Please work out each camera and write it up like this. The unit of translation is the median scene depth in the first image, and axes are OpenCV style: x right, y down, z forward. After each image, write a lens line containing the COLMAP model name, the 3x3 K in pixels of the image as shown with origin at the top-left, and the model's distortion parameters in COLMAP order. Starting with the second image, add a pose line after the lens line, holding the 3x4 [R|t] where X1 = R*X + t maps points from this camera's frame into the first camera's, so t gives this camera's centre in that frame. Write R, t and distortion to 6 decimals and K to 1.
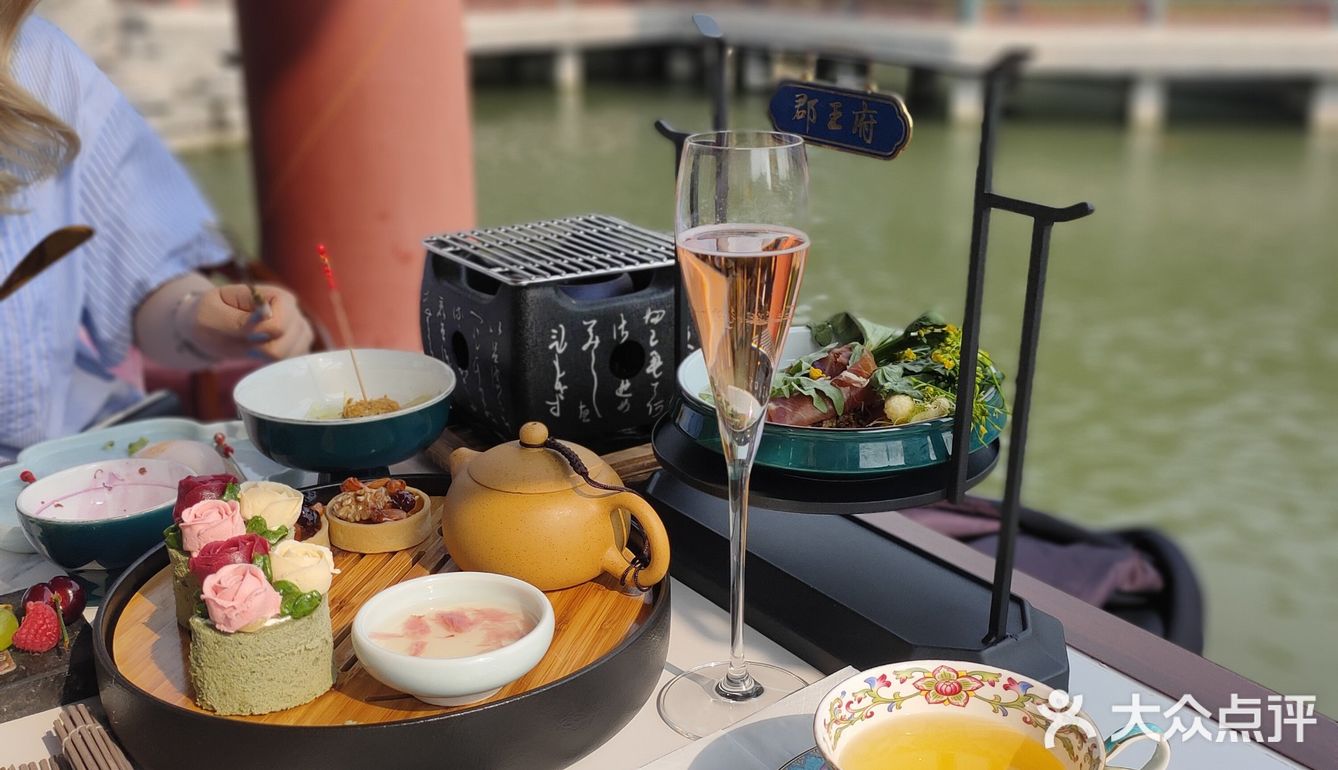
lens RADIAL K [[1371.9, 0, 669.0], [0, 1371.9, 385.0], [0, 0, 1]] dist [-0.003087, 0.007389]
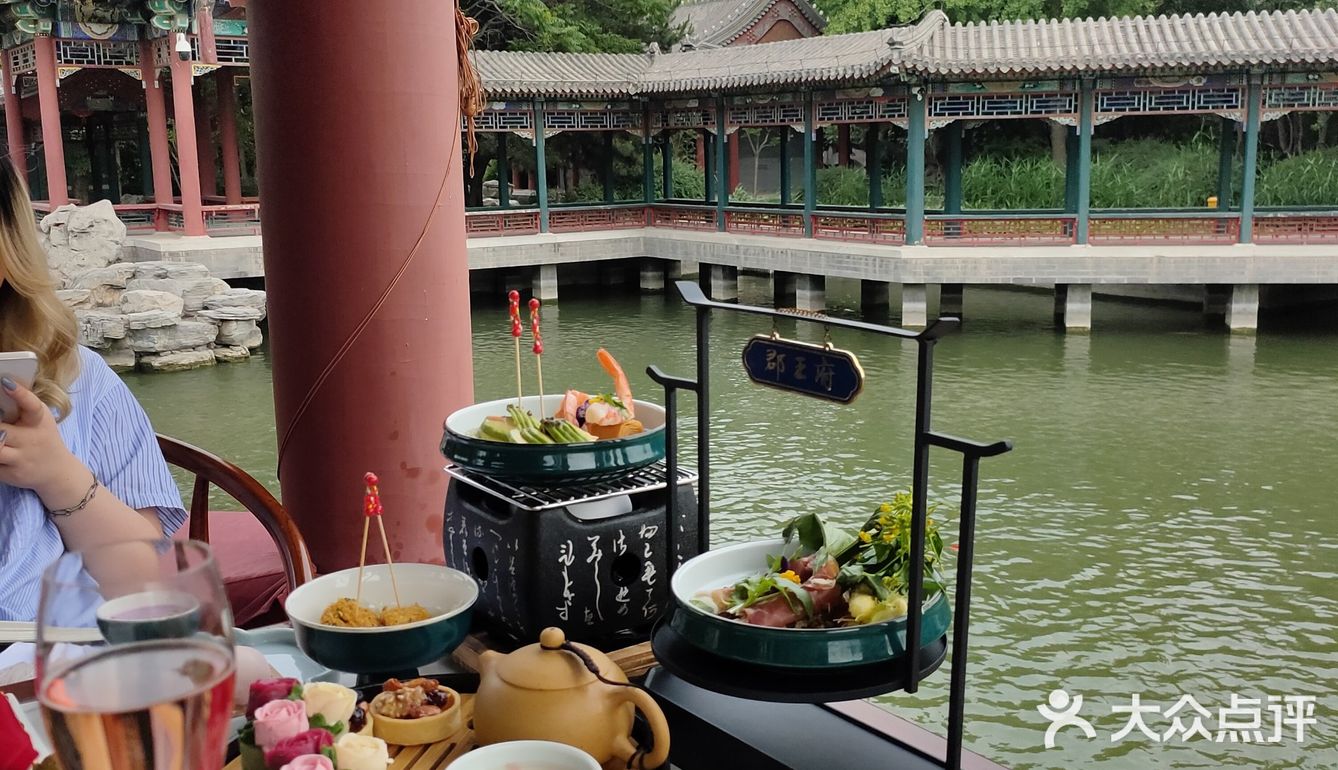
lens RADIAL K [[1308.9, 0, 684.9], [0, 1308.9, 386.1], [0, 0, 1]] dist [-0.004317, -0.008655]
pose [[0.999339, -0.009262, 0.035158, -0.019237], [0.014245, 0.989441, -0.144232, -0.012595], [-0.033451, 0.144637, 0.988919, -0.125030]]
